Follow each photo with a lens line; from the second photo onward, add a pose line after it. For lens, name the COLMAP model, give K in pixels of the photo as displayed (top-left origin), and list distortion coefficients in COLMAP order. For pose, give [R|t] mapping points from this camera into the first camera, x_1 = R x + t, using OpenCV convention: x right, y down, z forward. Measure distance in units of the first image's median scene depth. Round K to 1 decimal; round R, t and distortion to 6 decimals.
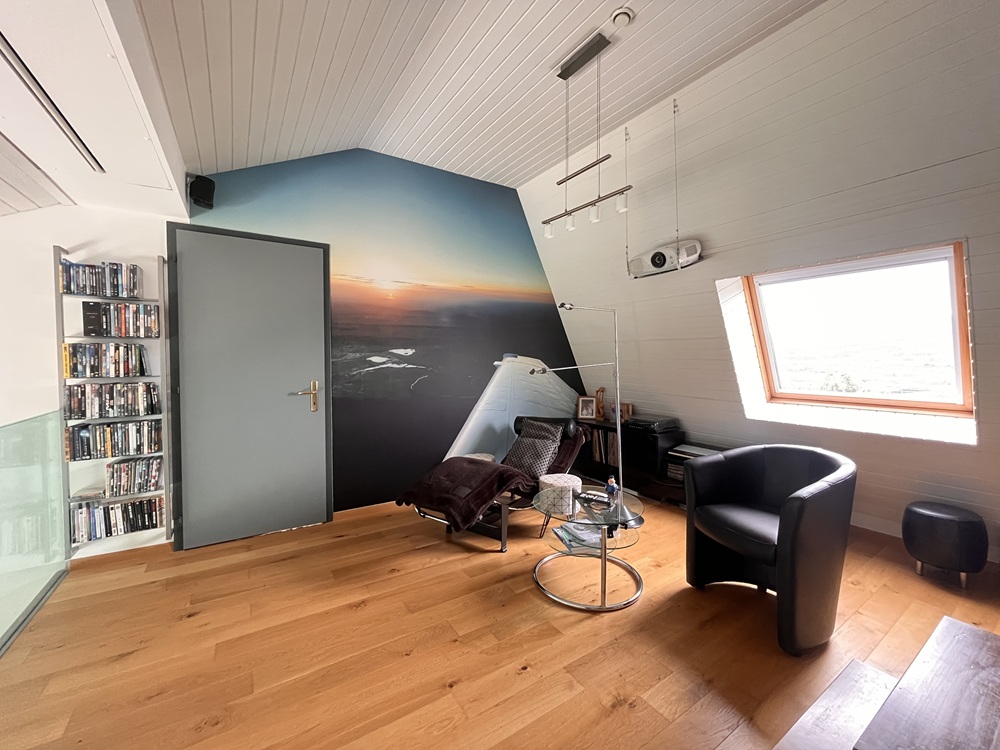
lens RADIAL K [[403.6, 0, 500.0], [0, 403.6, 375.0], [0, 0, 1]] dist [0.000455, 0.000046]
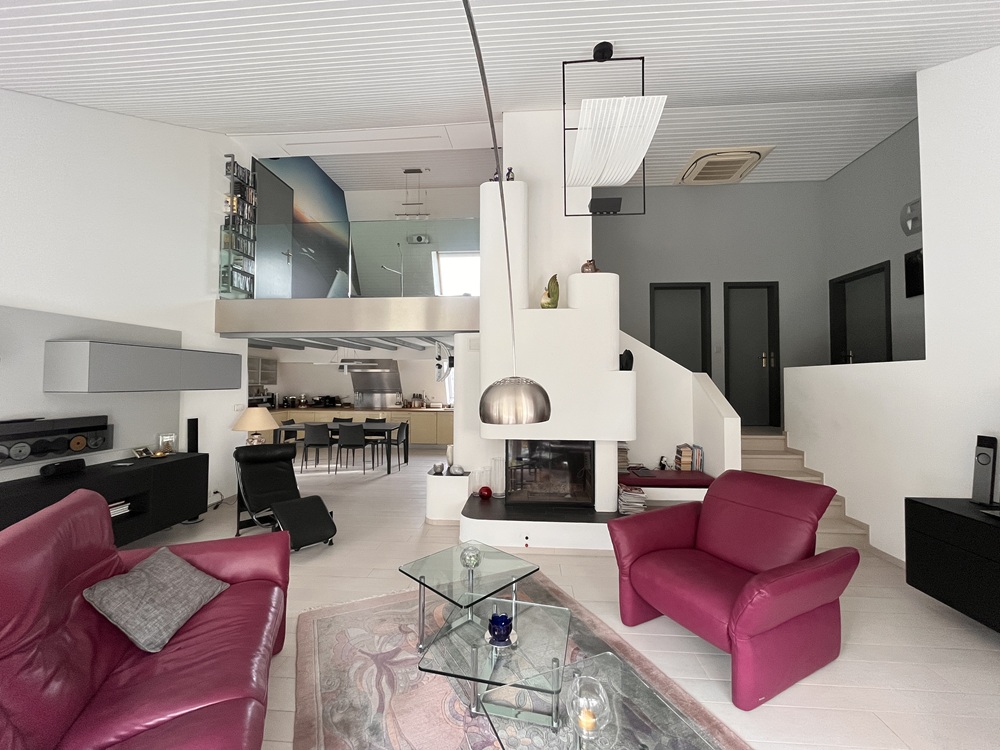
lens RADIAL K [[403.6, 0, 500.0], [0, 403.6, 375.0], [0, 0, 1]] dist [0.000455, 0.000046]
pose [[0.614385, 0.017787, 0.788806, -1.823421], [0.027711, 0.998643, -0.044102, 1.005874], [-0.788520, 0.048954, 0.613058, -1.449673]]
